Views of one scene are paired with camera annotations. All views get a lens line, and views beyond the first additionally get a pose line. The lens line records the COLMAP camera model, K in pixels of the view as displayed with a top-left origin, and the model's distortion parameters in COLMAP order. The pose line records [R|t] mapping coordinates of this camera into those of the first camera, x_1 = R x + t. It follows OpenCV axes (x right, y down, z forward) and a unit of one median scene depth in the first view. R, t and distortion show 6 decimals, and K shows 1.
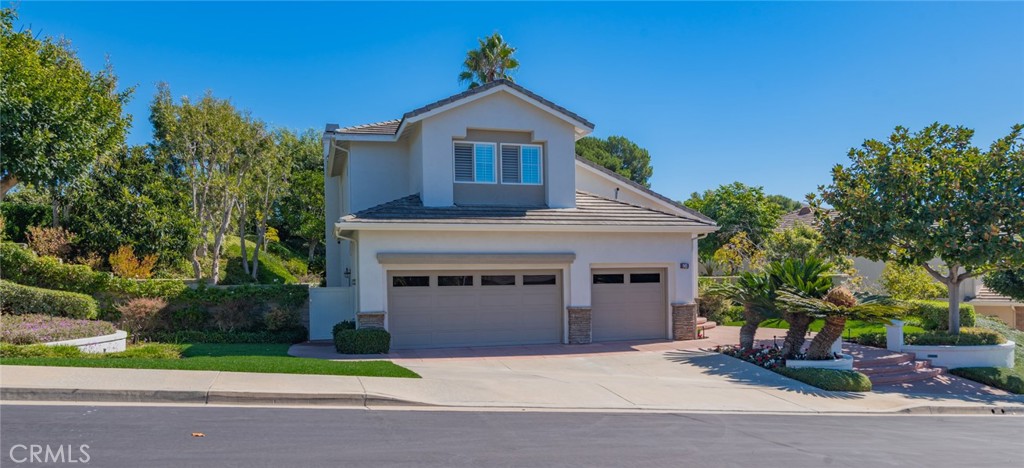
lens RADIAL K [[662.6, 0, 509.4], [0, 662.6, 278.3], [0, 0, 1]] dist [0.021784, 0.000161]
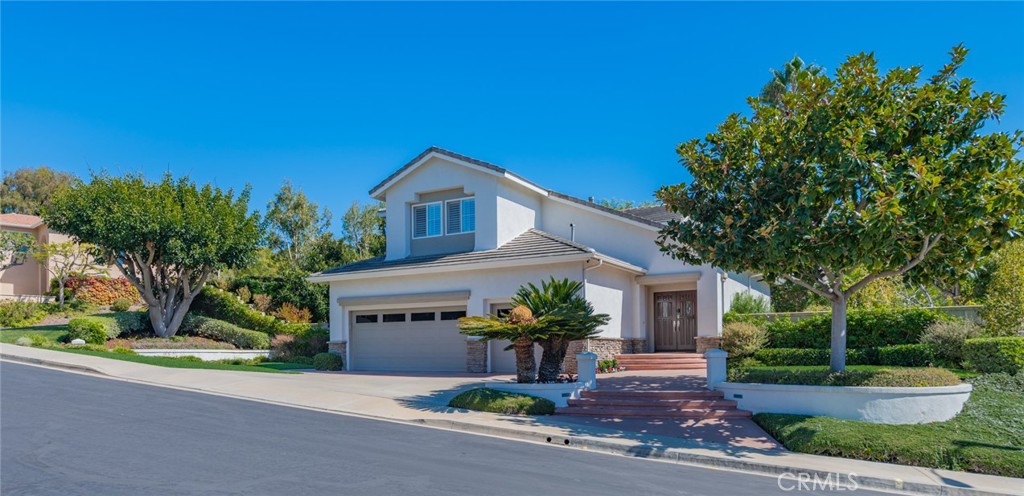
lens RADIAL K [[657.1, 0, 486.3], [0, 657.1, 346.2], [0, 0, 1]] dist [0.018190, 0.000356]
pose [[0.695236, 0.000254, -0.718781, 0.879393], [-0.003036, 0.999992, -0.002583, 0.056634], [0.718775, 0.003978, 0.695232, 0.246857]]
